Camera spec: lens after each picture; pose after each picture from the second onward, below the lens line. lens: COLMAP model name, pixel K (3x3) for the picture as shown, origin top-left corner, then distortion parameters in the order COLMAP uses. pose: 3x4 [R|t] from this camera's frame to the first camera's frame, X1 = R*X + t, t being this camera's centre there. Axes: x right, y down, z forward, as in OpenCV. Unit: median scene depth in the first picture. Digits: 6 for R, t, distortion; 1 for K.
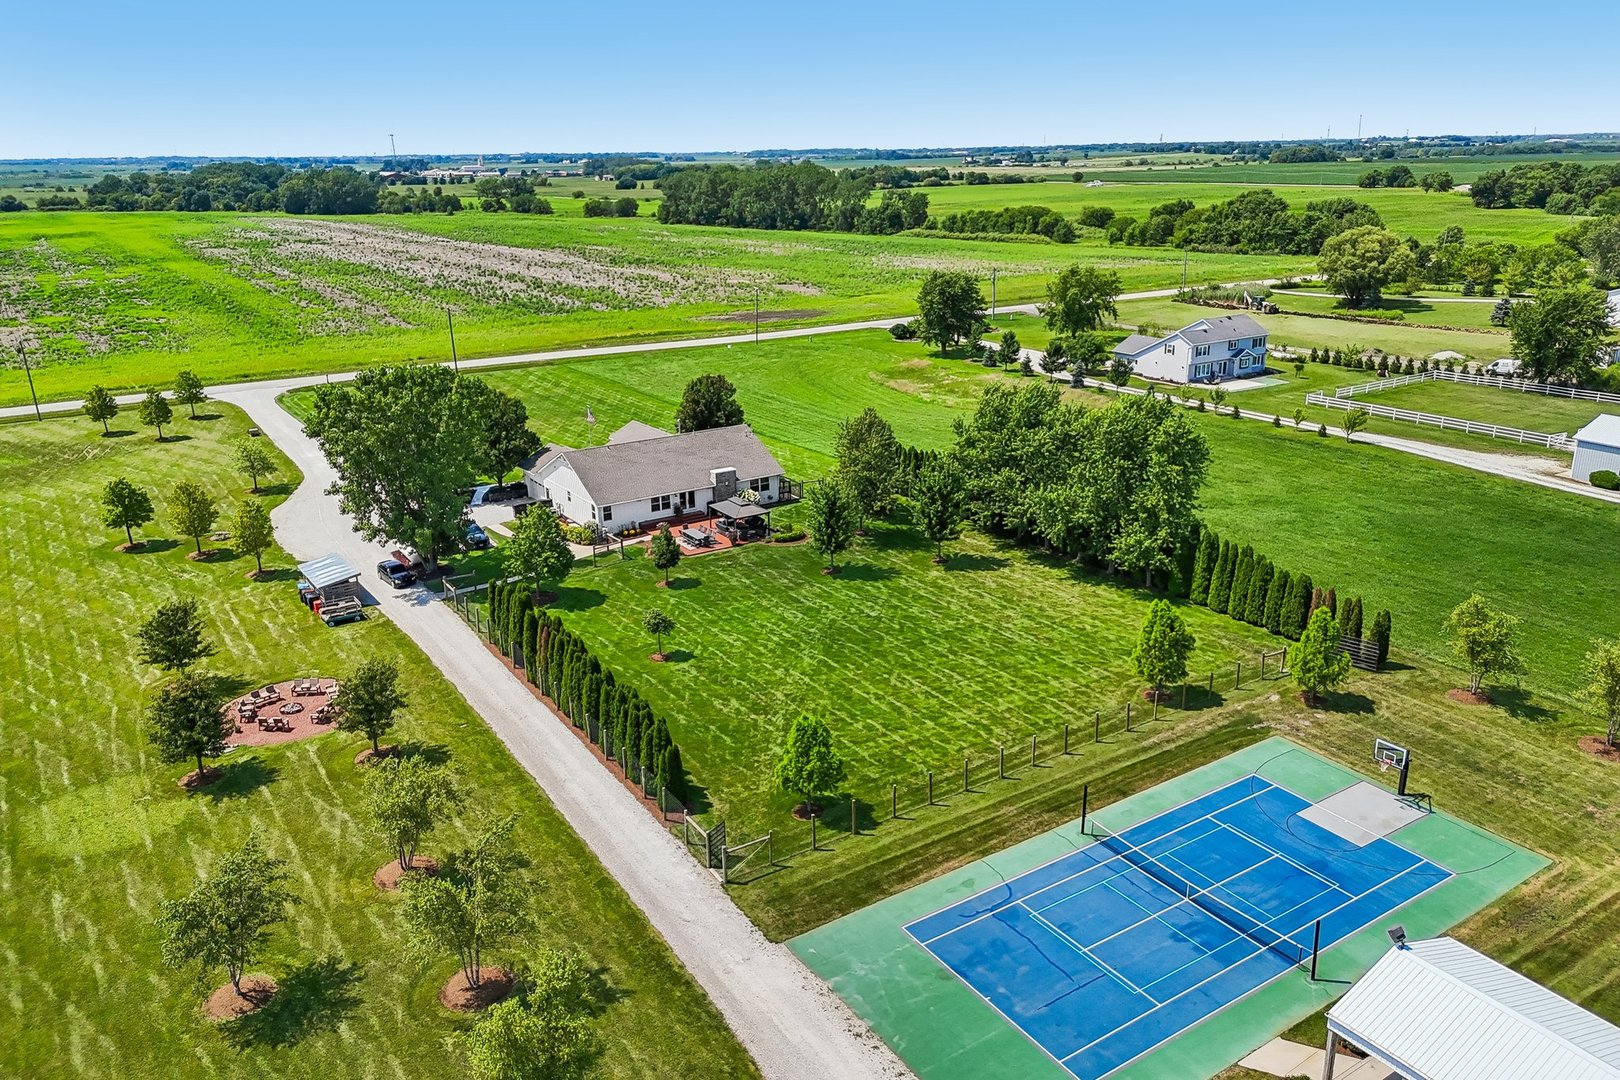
lens RADIAL K [[1182.2, 0, 810.0], [0, 1182.2, 521.6], [0, 0, 1]] dist [0.069223, -0.088071]
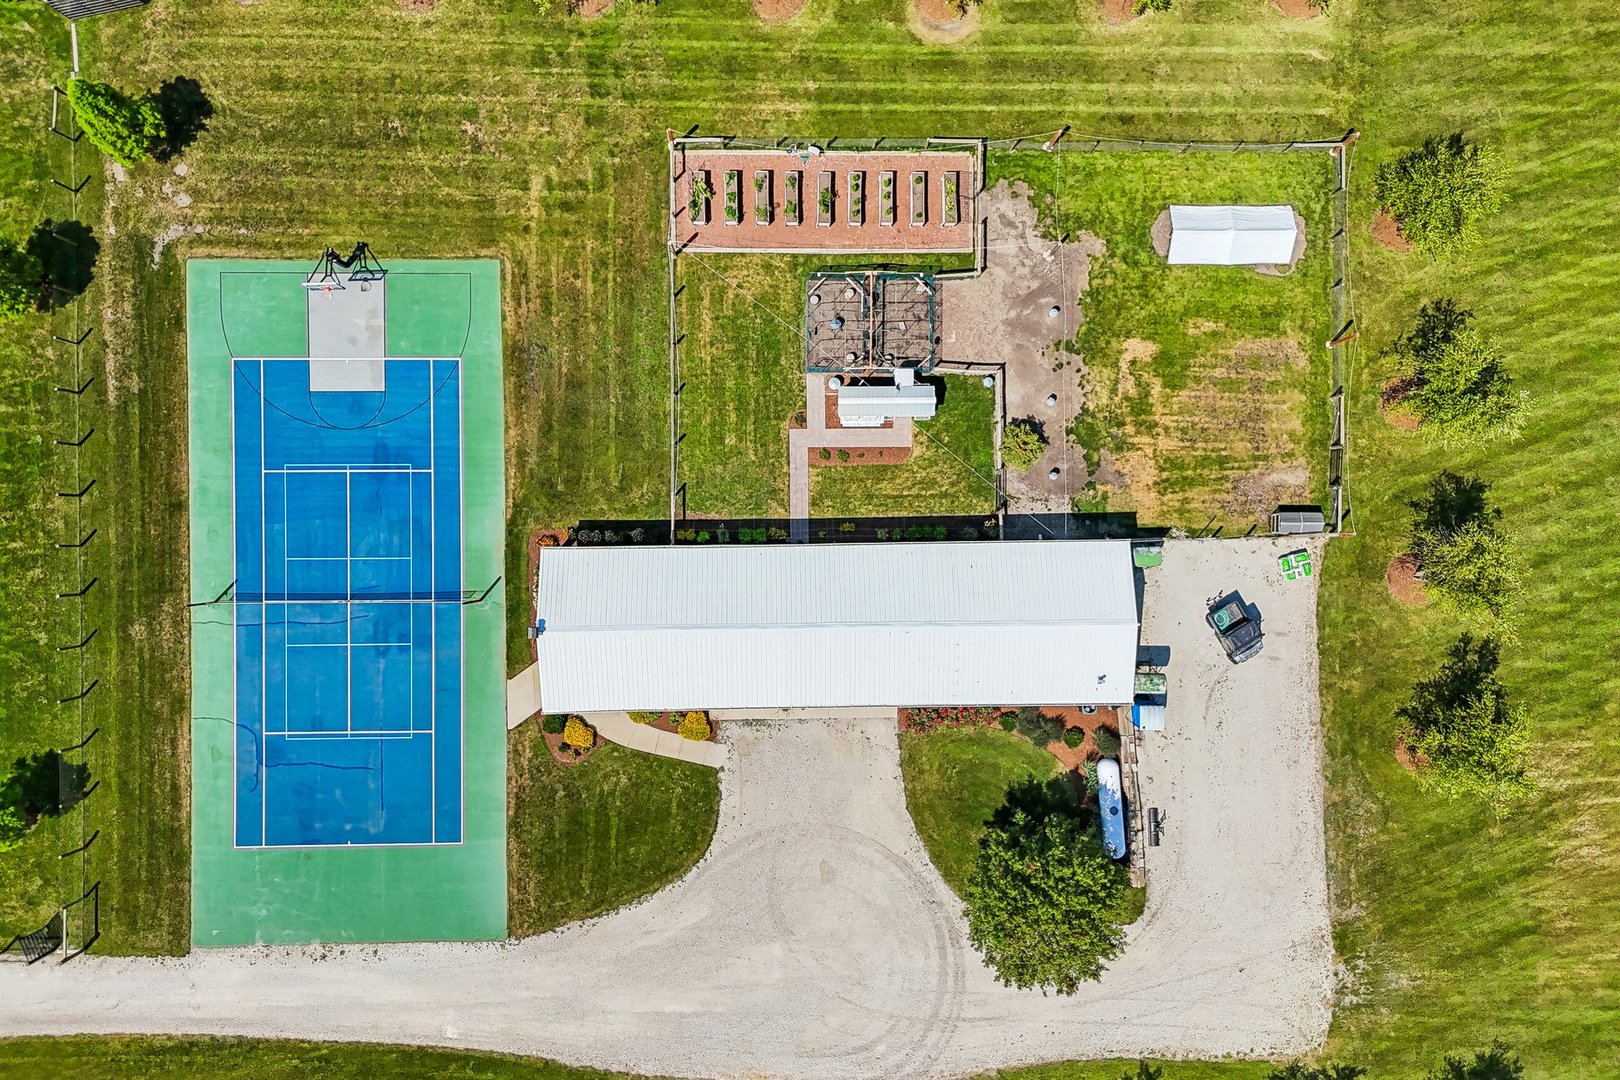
lens RADIAL K [[1182.2, 0, 810.0], [0, 1182.2, 521.6], [0, 0, 1]] dist [0.069223, -0.088071]
pose [[0.536011, -0.843675, 0.030080, 0.298722], [0.232252, 0.181625, 0.955548, -0.333497], [-0.811635, -0.505198, 0.293298, 0.198781]]
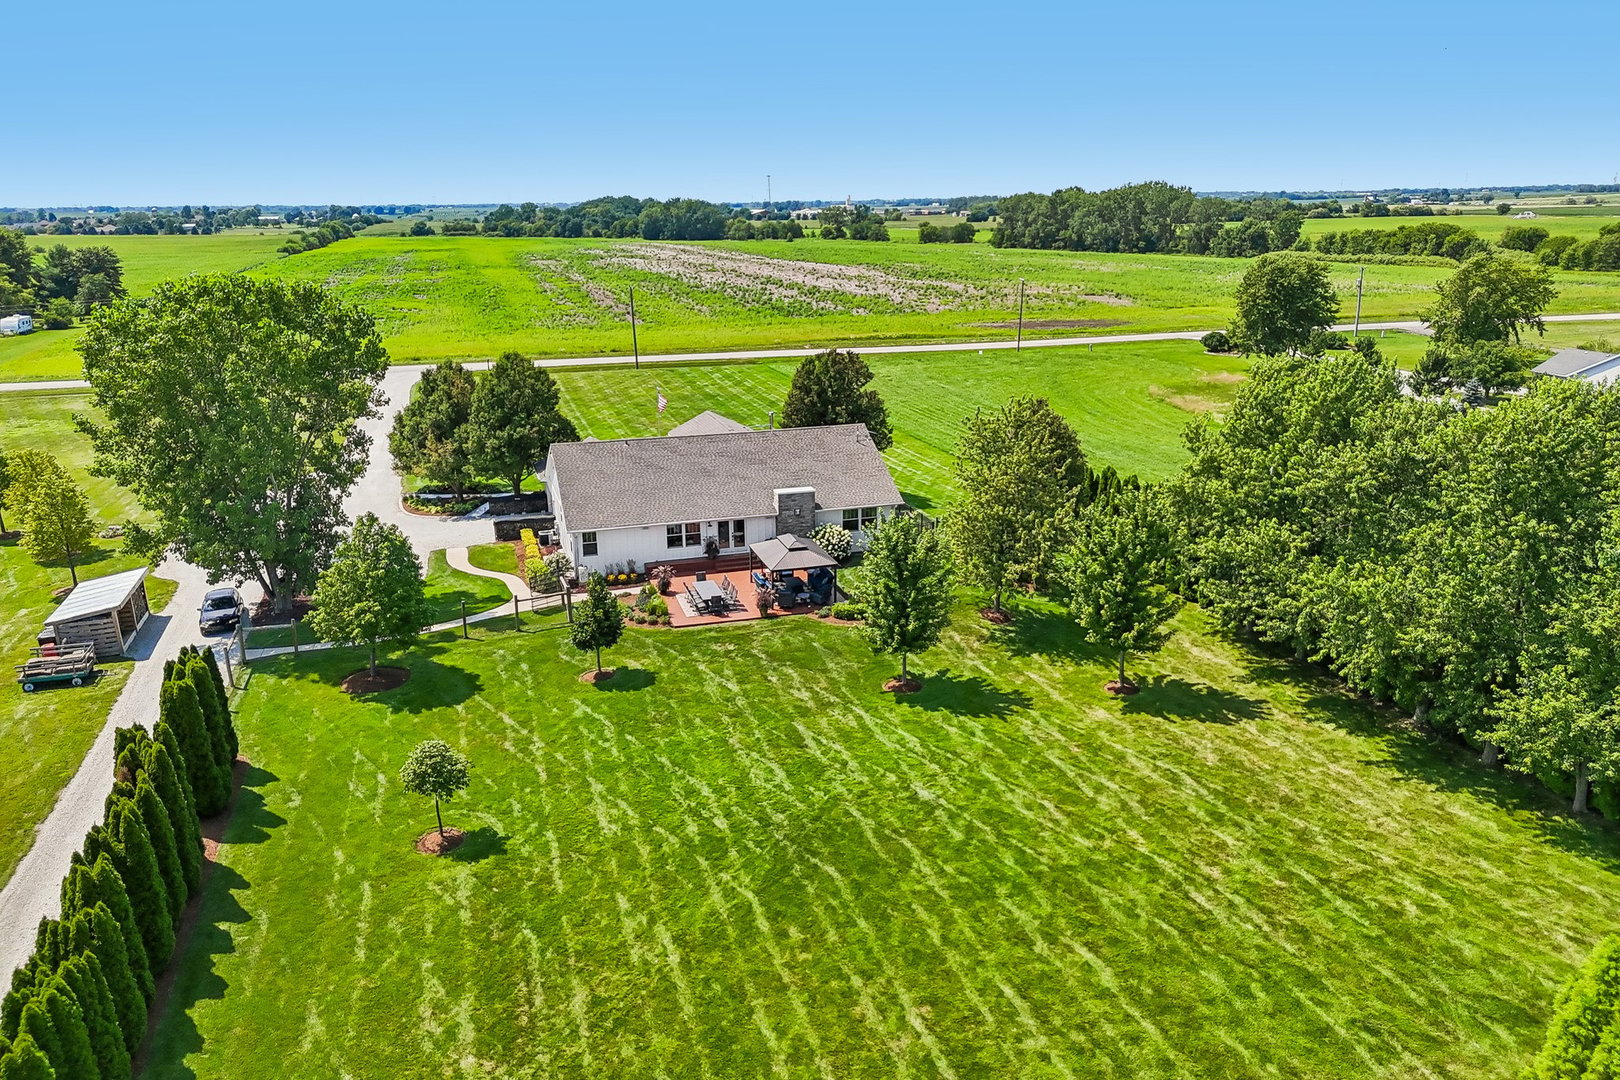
lens RADIAL K [[1182.2, 0, 810.0], [0, 1182.2, 521.6], [0, 0, 1]] dist [0.069223, -0.088071]
pose [[0.955292, 0.078932, -0.284933, 0.116261], [-0.088989, 0.995778, -0.022504, -0.015047], [0.281953, 0.046854, 0.958283, 0.435384]]
